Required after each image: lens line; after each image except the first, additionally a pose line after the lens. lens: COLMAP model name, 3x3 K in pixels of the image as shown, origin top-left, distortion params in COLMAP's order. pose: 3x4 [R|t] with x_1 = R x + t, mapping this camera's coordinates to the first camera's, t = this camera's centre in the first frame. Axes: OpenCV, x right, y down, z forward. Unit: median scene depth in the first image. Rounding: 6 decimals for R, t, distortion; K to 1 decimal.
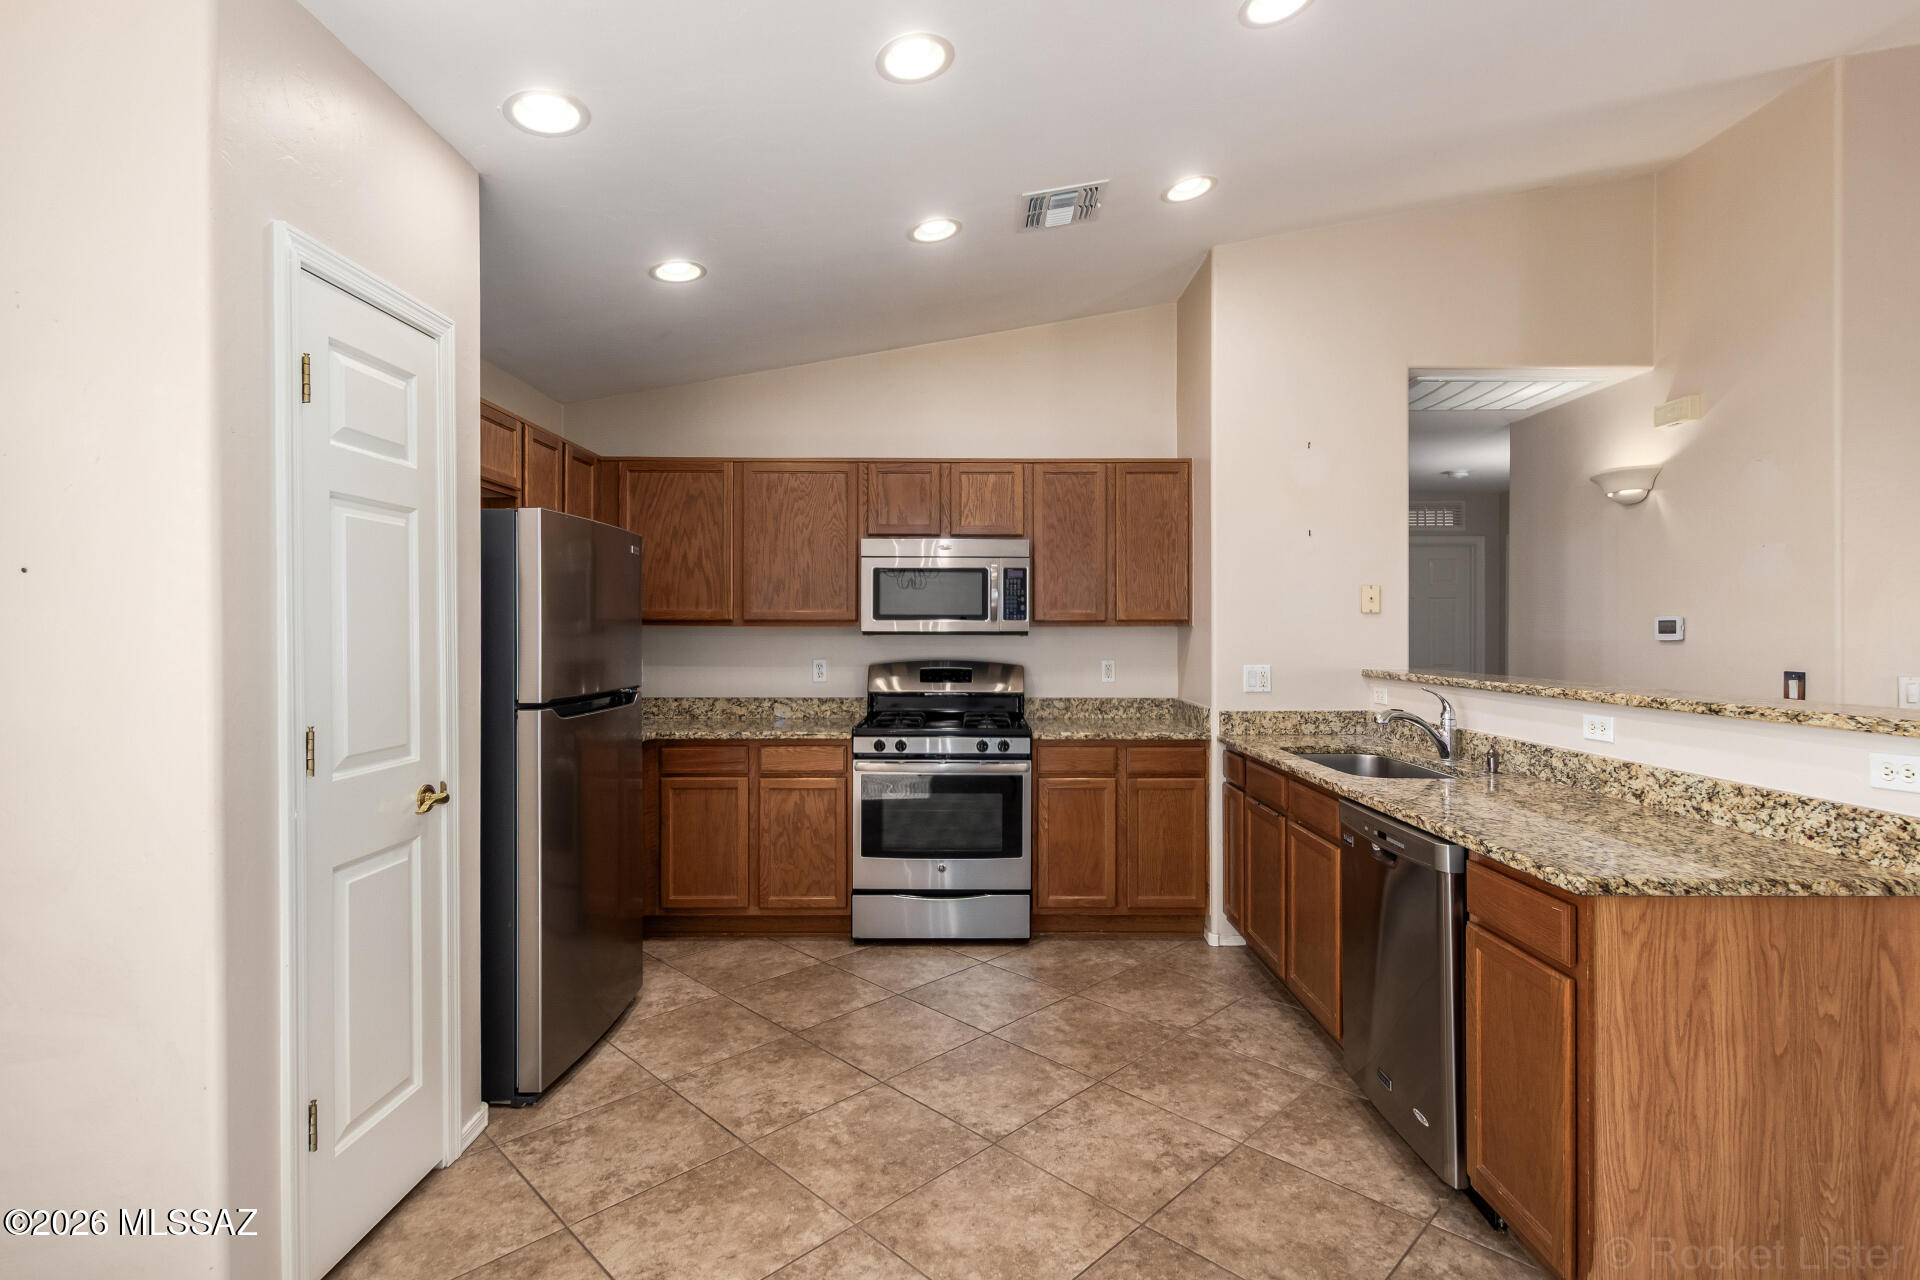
lens RADIAL K [[911.3, 0, 964.6], [0, 911.3, 632.6], [0, 0, 1]] dist [0.002419, -0.000378]
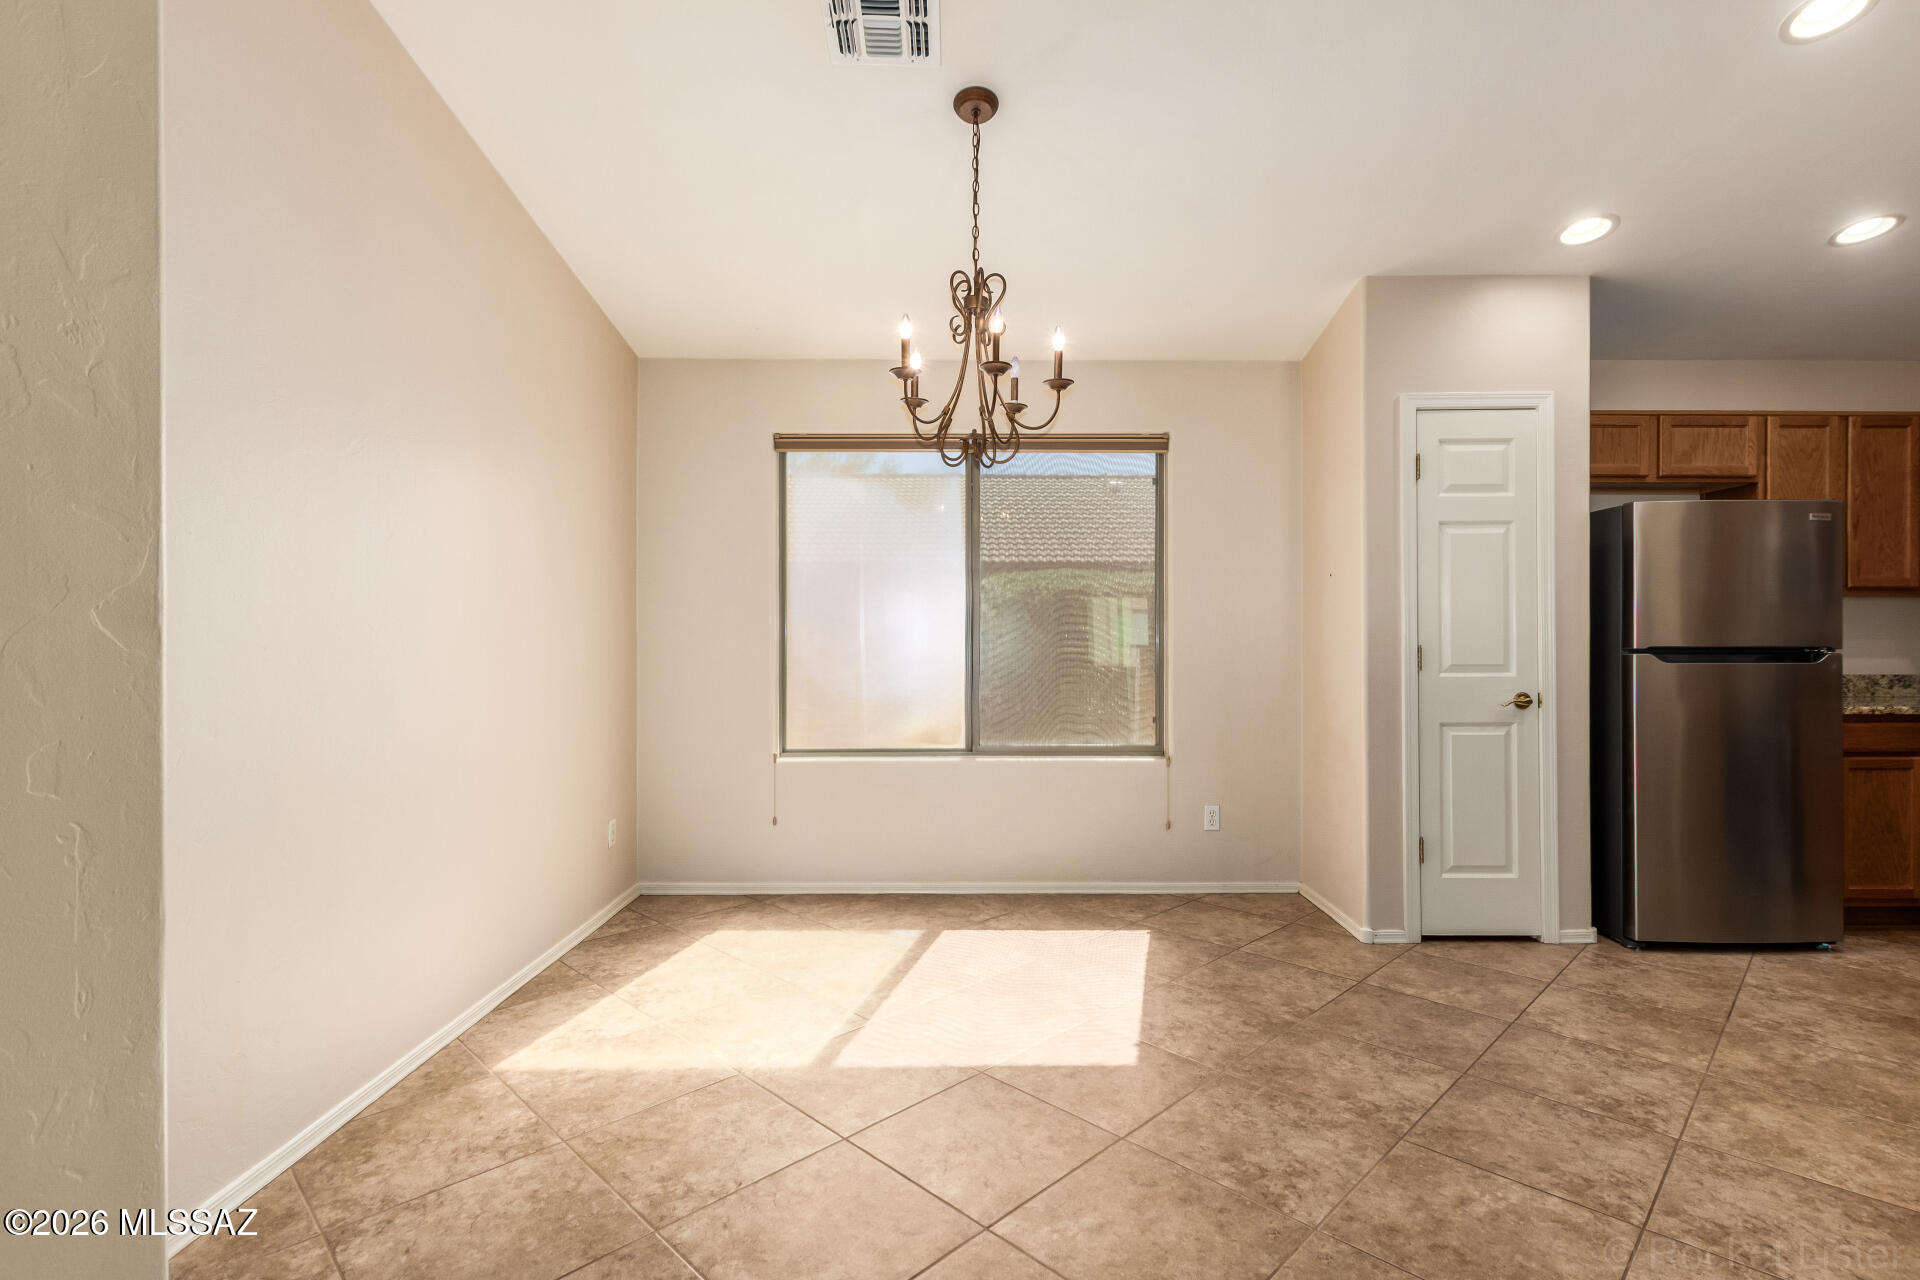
lens RADIAL K [[884.0, 0, 991.8], [0, 884.0, 646.3], [0, 0, 1]] dist [0.002759, 0.000176]
pose [[0.019075, 0.009925, -0.999769, 0.549026], [-0.002192, 0.999949, 0.009885, 0.042748], [0.999816, 0.002003, 0.019096, 0.021789]]
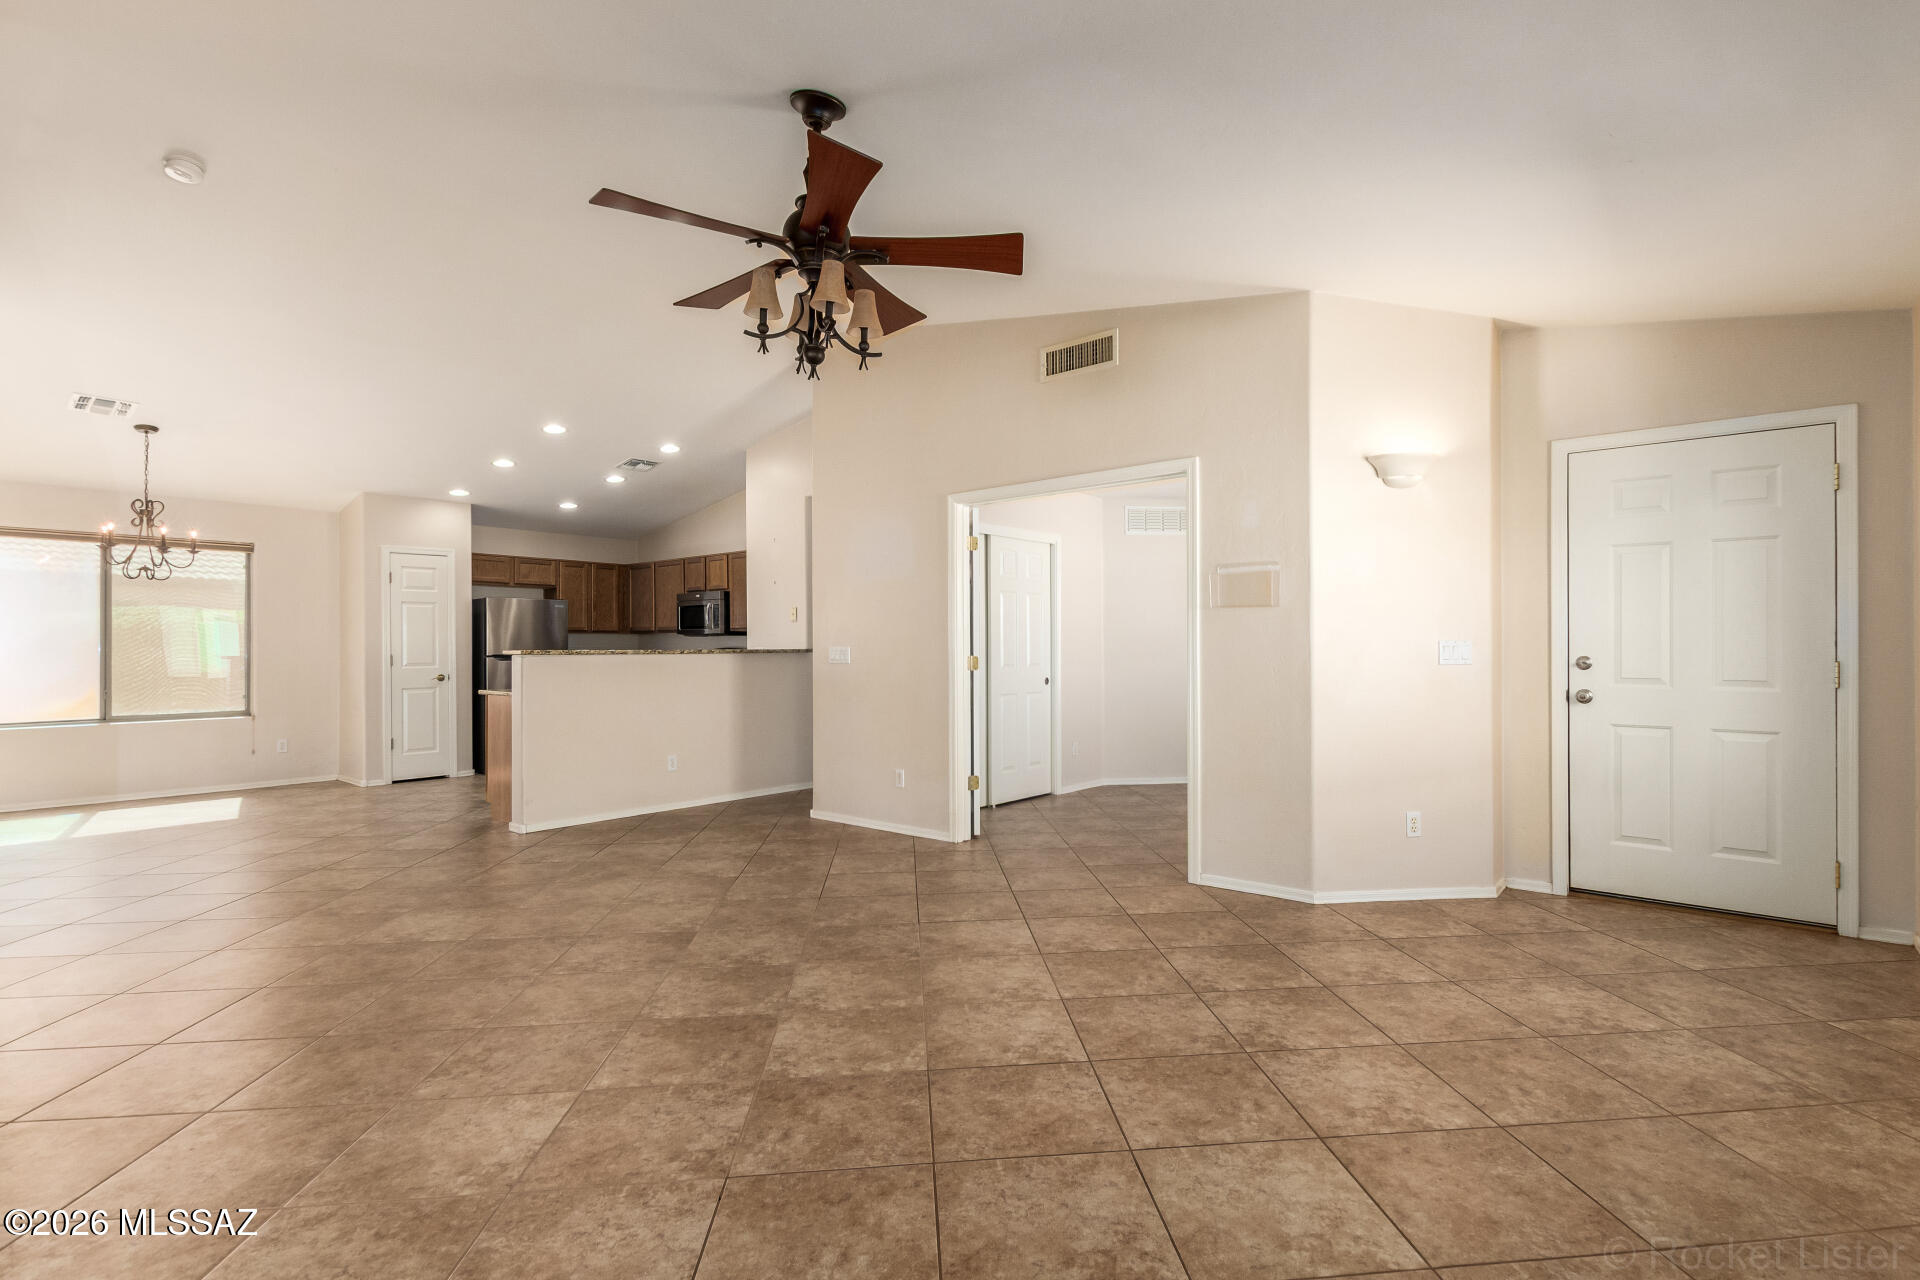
lens RADIAL K [[880.1, 0, 971.2], [0, 880.1, 641.2], [0, 0, 1]] dist [0.002277, -0.000502]
pose [[0.771807, -0.002804, -0.635851, 2.010930], [-0.002069, 0.999974, -0.006921, 0.029492], [0.635854, 0.006658, 0.771781, -0.253467]]
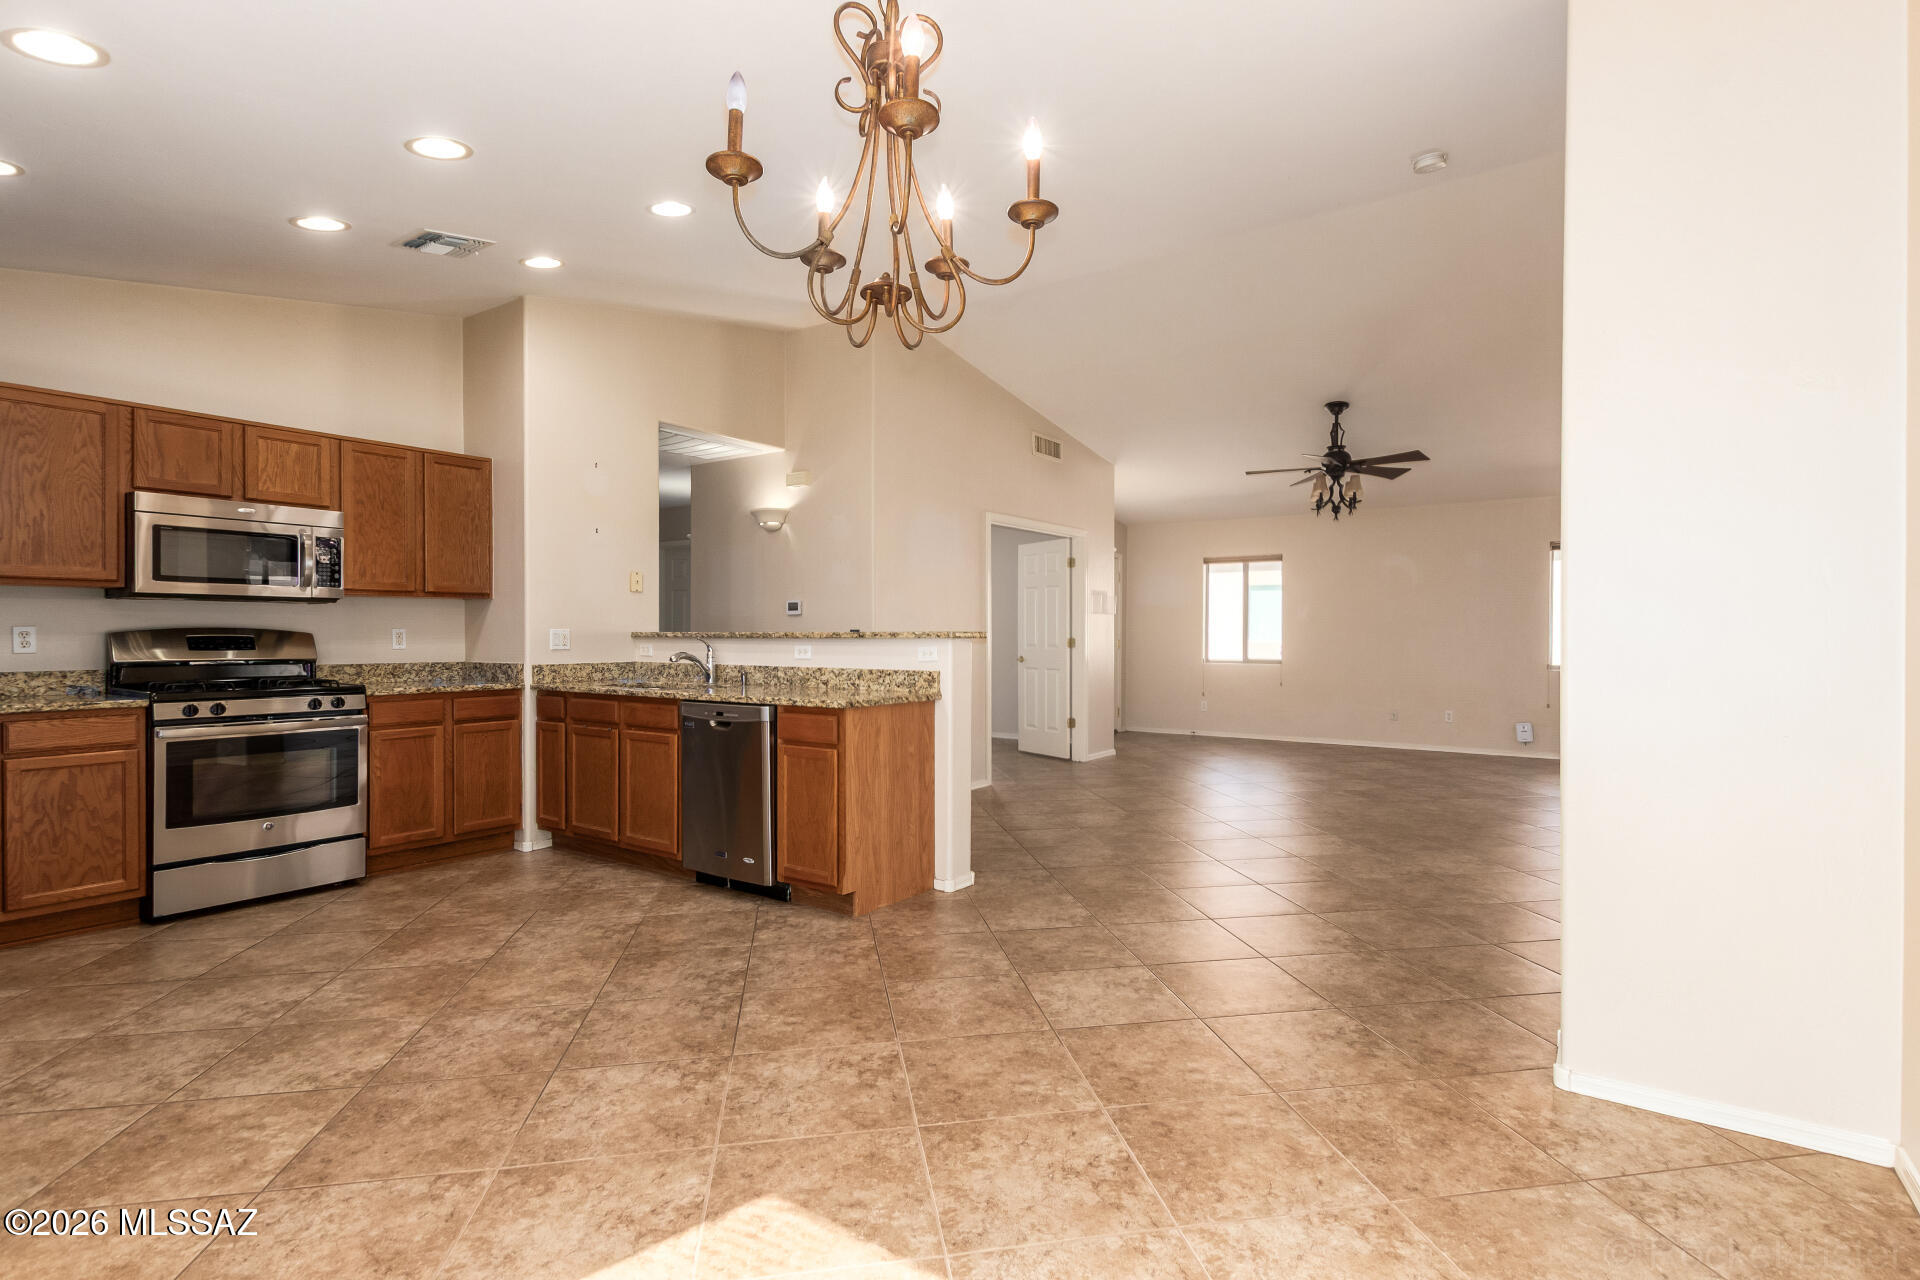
lens RADIAL K [[943.9, 0, 966.0], [0, 943.9, 638.8], [0, 0, 1]] dist [-0.002312, -0.001167]
pose [[0.579693, -0.001196, 0.814834, -0.433814], [-0.000442, 0.999998, 0.001782, 0.046690], [-0.814835, -0.001393, 0.579692, -0.246746]]
